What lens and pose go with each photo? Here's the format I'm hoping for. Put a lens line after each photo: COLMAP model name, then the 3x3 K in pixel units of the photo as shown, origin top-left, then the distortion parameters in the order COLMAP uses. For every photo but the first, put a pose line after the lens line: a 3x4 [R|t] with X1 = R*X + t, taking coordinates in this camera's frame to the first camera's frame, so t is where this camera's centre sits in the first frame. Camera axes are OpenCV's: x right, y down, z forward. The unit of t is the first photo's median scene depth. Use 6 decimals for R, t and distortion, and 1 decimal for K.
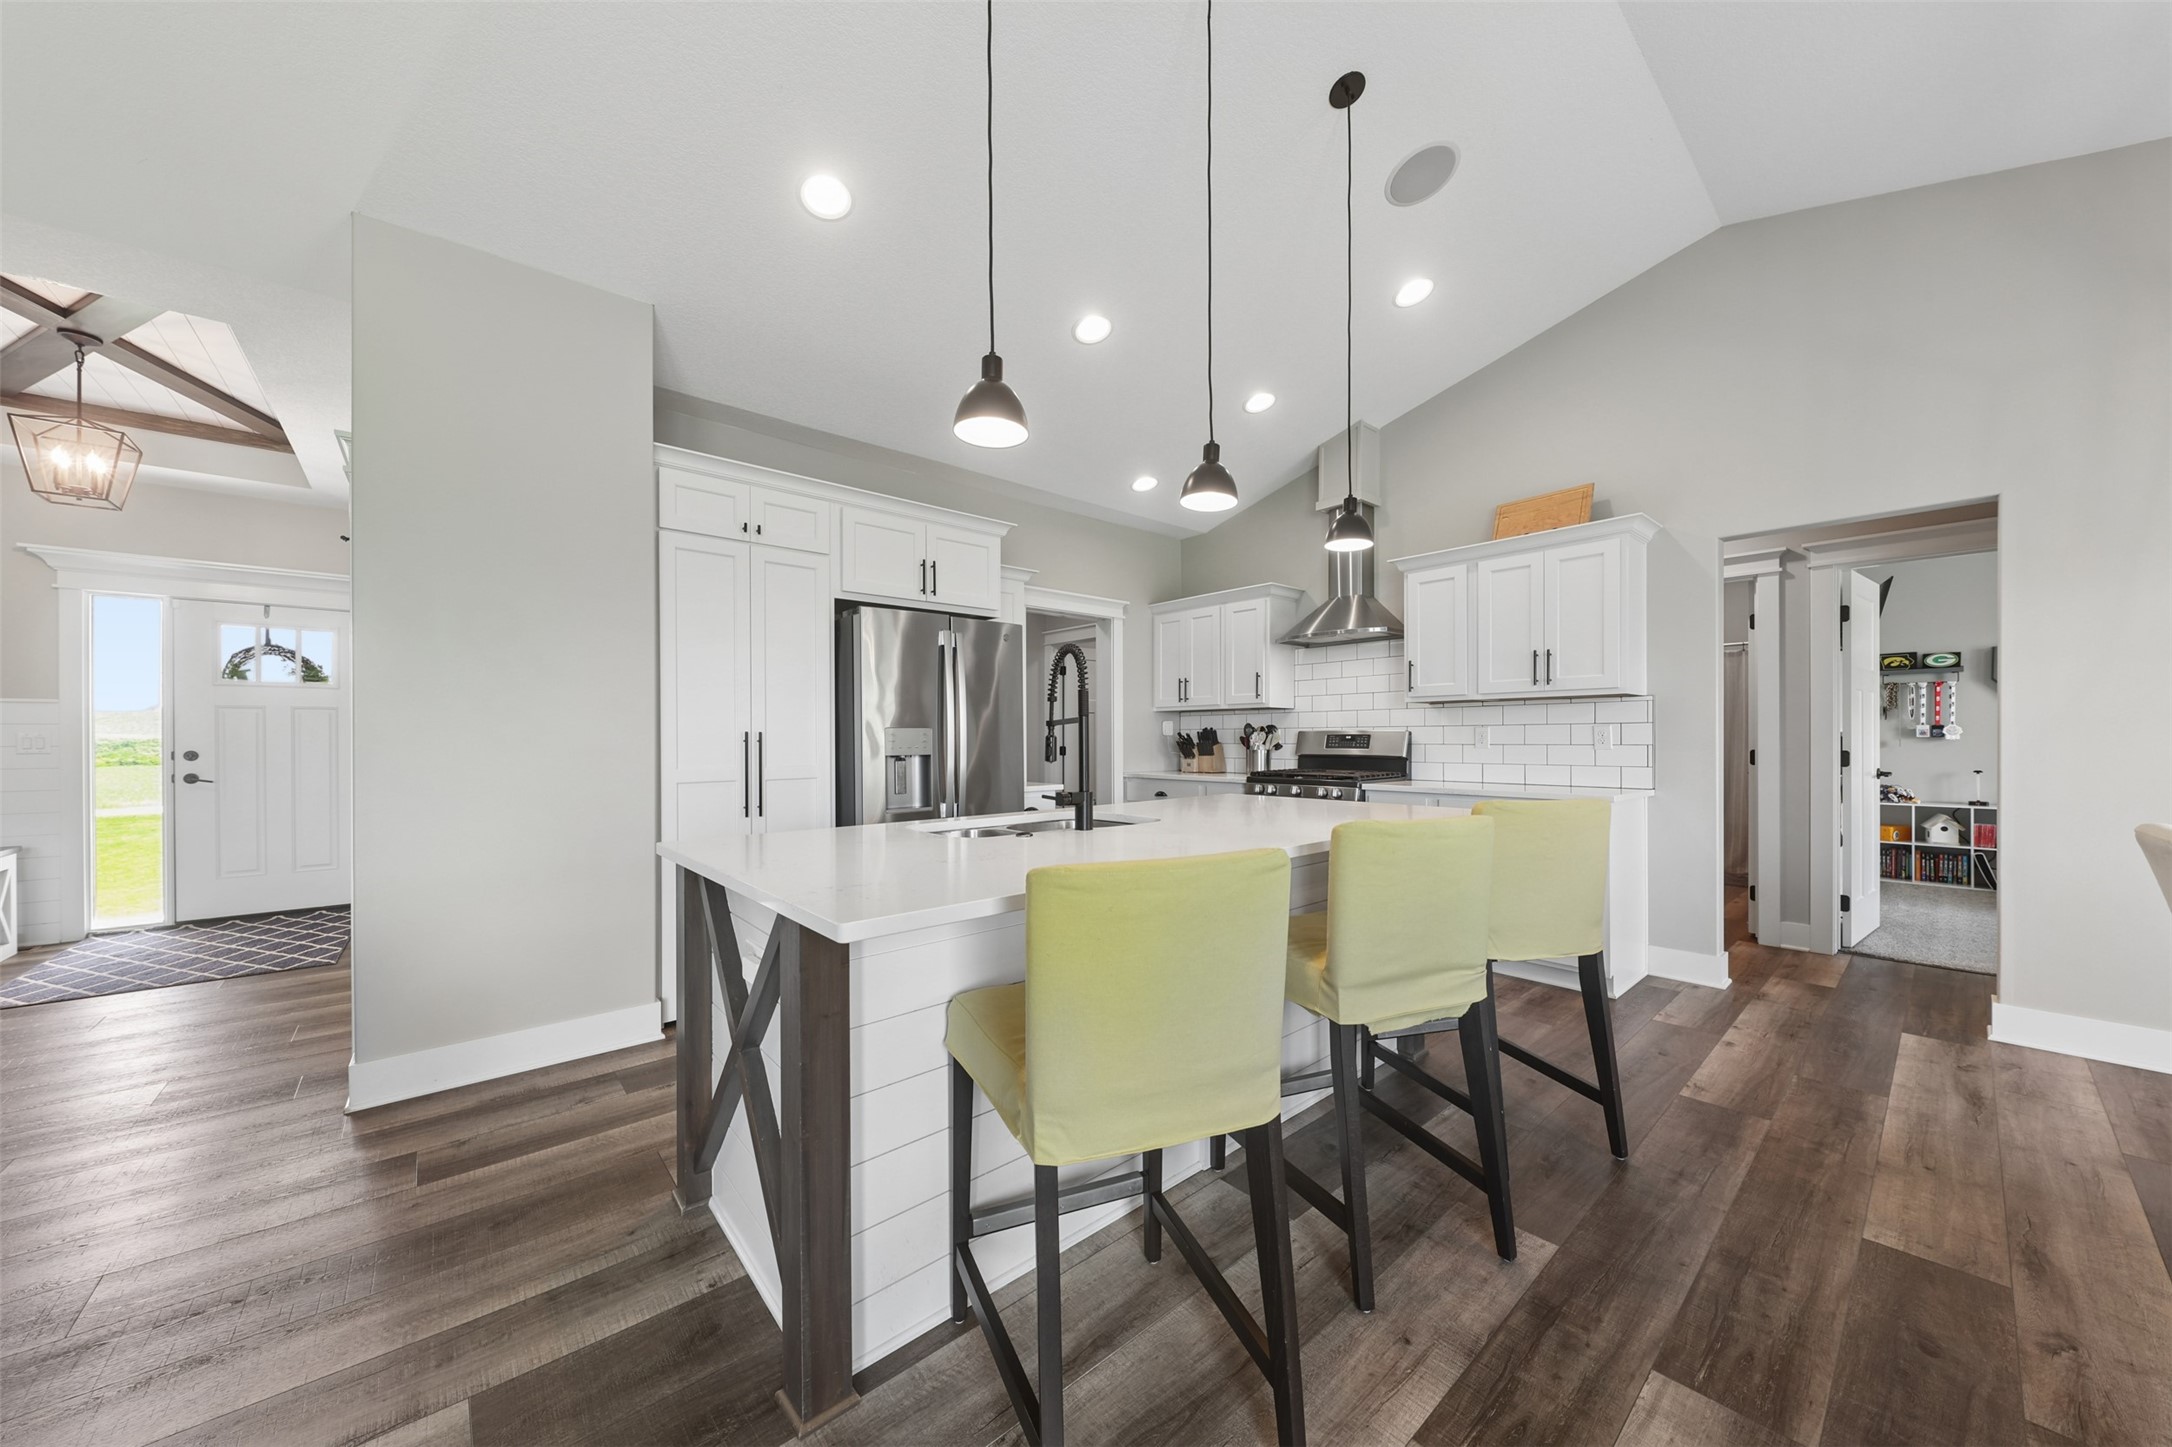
lens RADIAL K [[766.0, 0, 1081.9], [0, 766.0, 737.3], [0, 0, 1]] dist [0.009163, -0.002560]
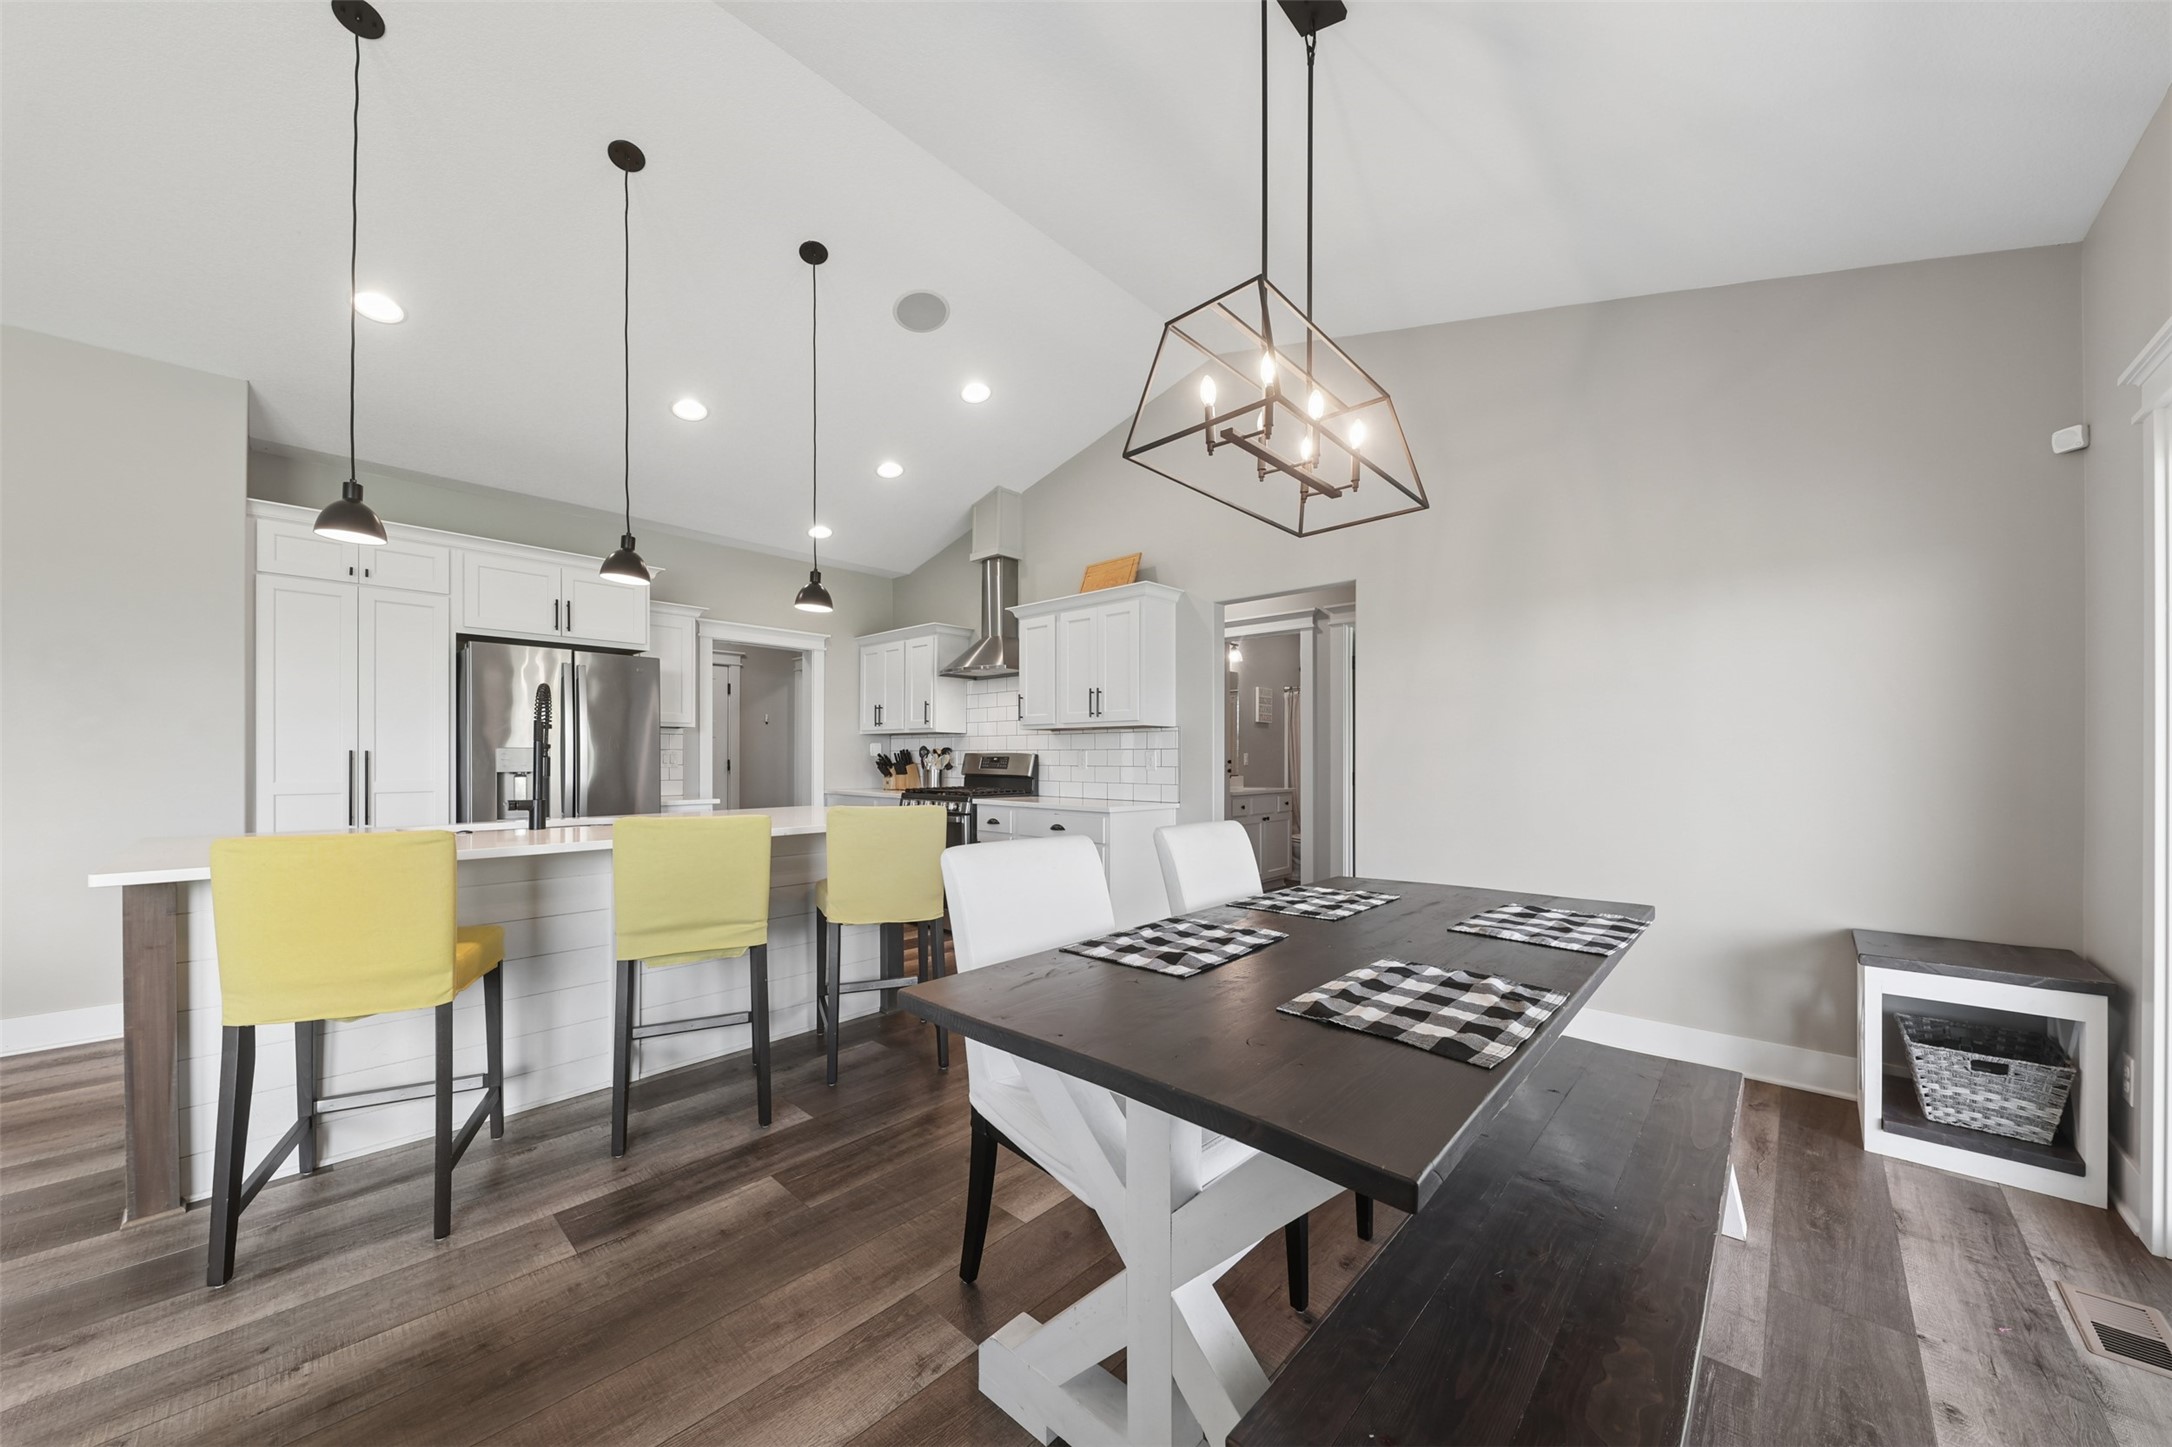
lens RADIAL K [[766.0, 0, 1065.7], [0, 766.0, 762.1], [0, 0, 1]] dist [0.009163, -0.002560]
pose [[0.995520, 0.006761, 0.094310, 0.381920], [-0.007401, 0.999952, 0.006439, -0.003504], [-0.094262, -0.007108, 0.995522, -0.182610]]
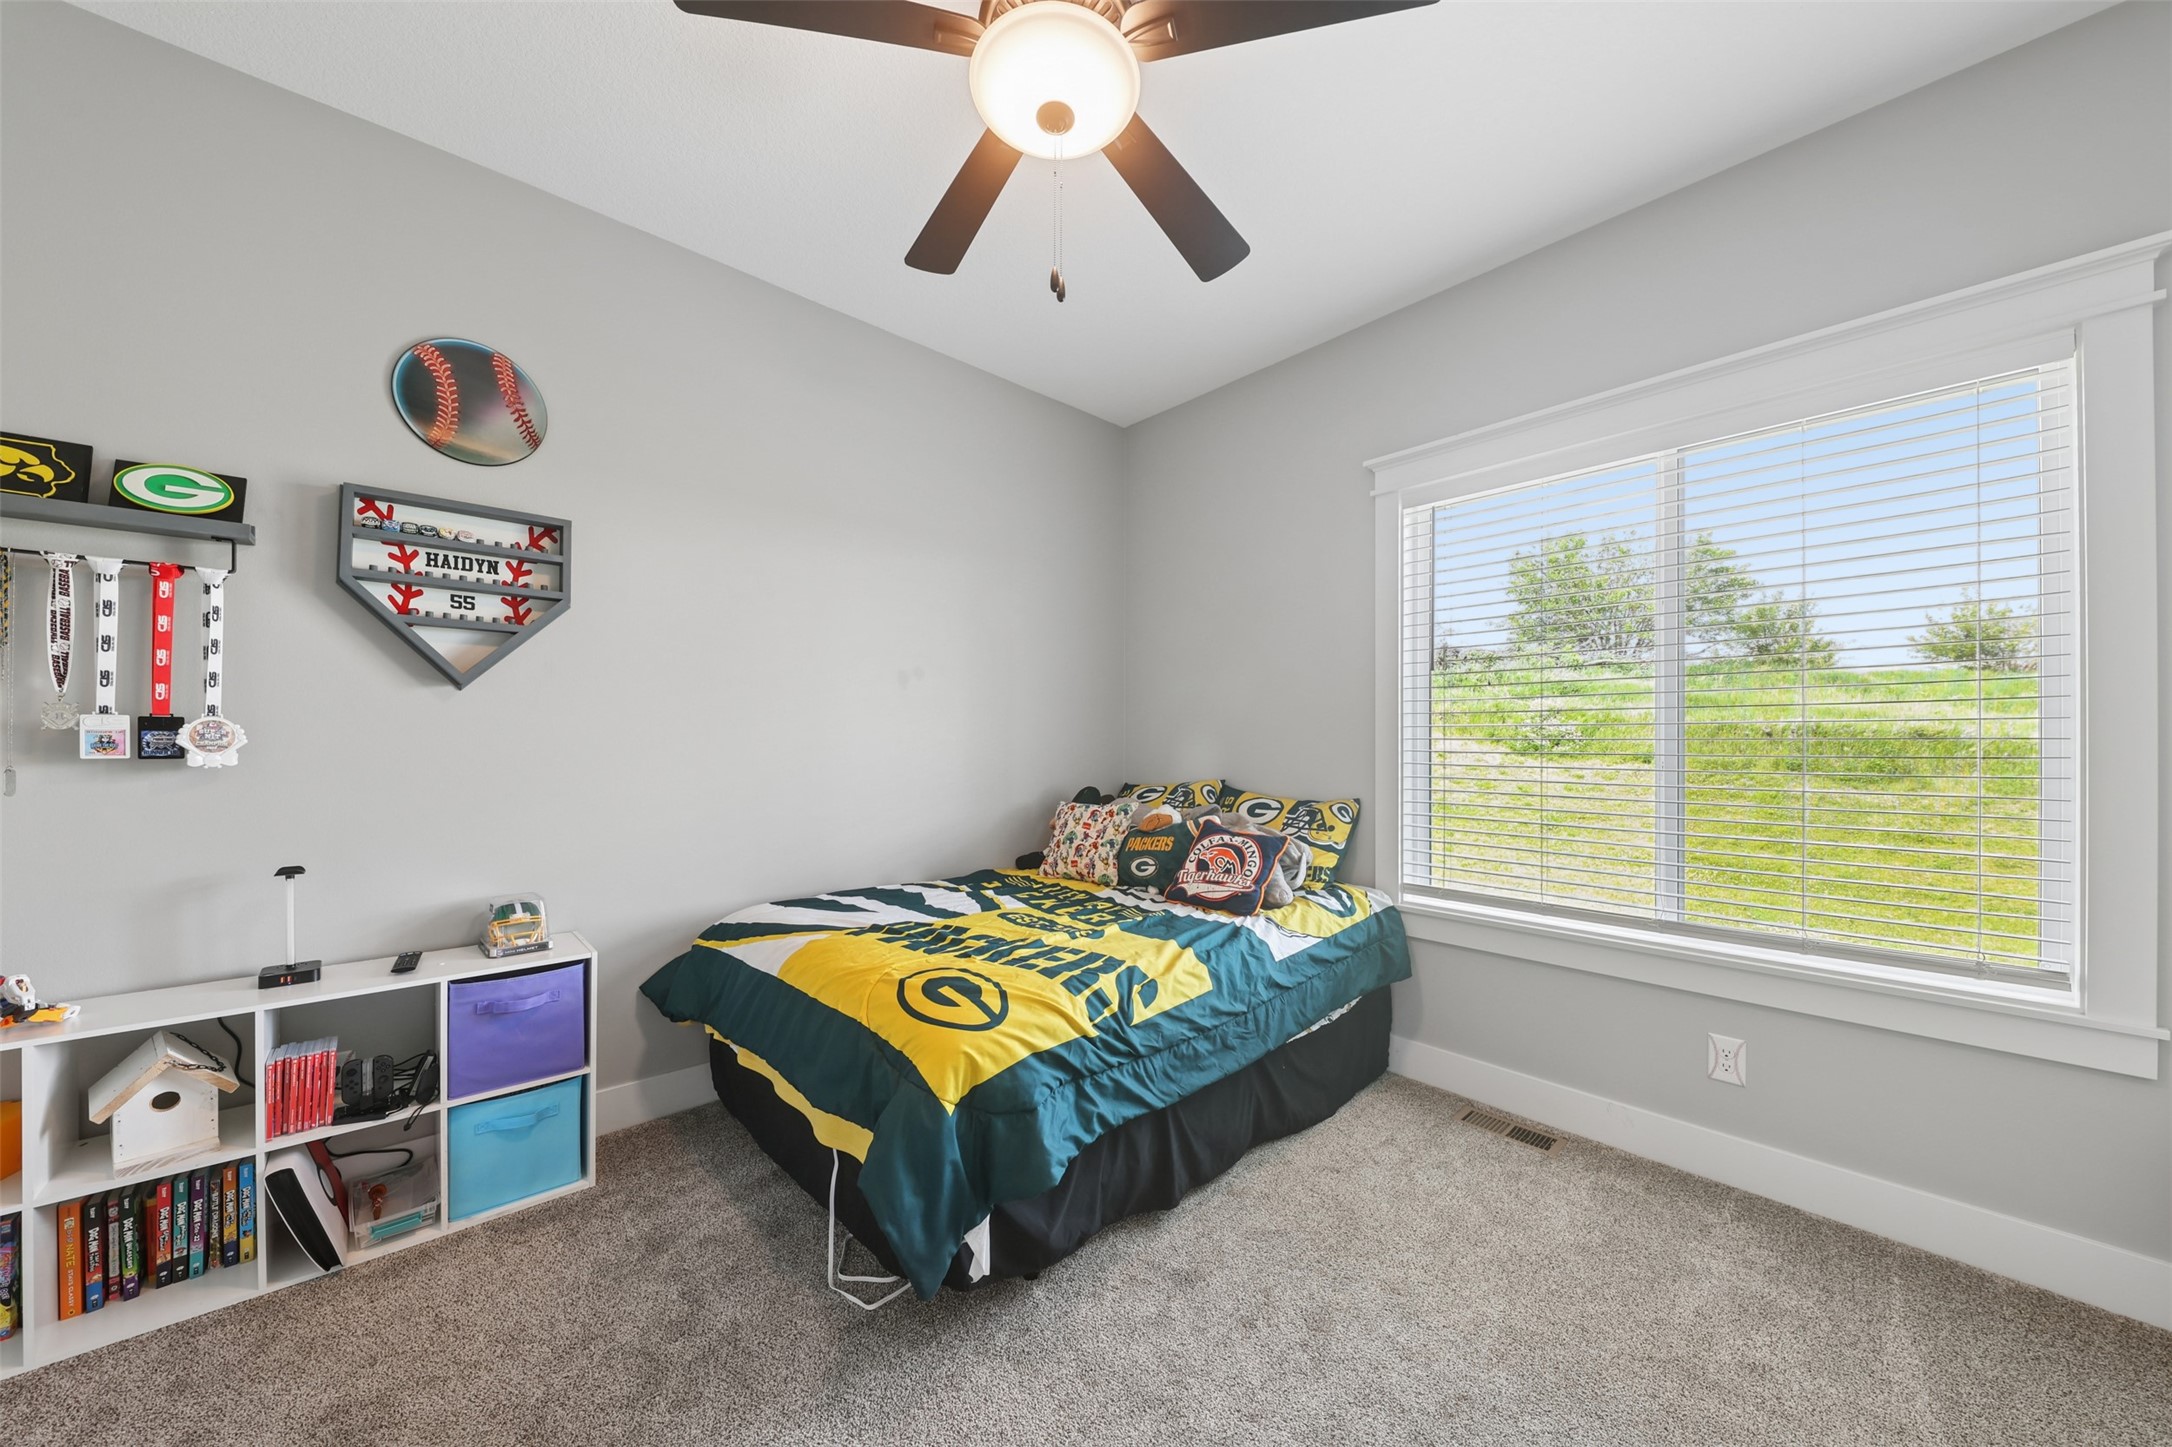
lens RADIAL K [[766.0, 0, 1070.2], [0, 766.0, 745.4], [0, 0, 1]] dist [0.009163, -0.002560]
pose [[-0.012963, 0.008320, 0.999881, 1.078724], [-0.000971, 0.999965, -0.008333, -0.004290], [-0.999916, -0.001079, -0.012954, 0.880728]]
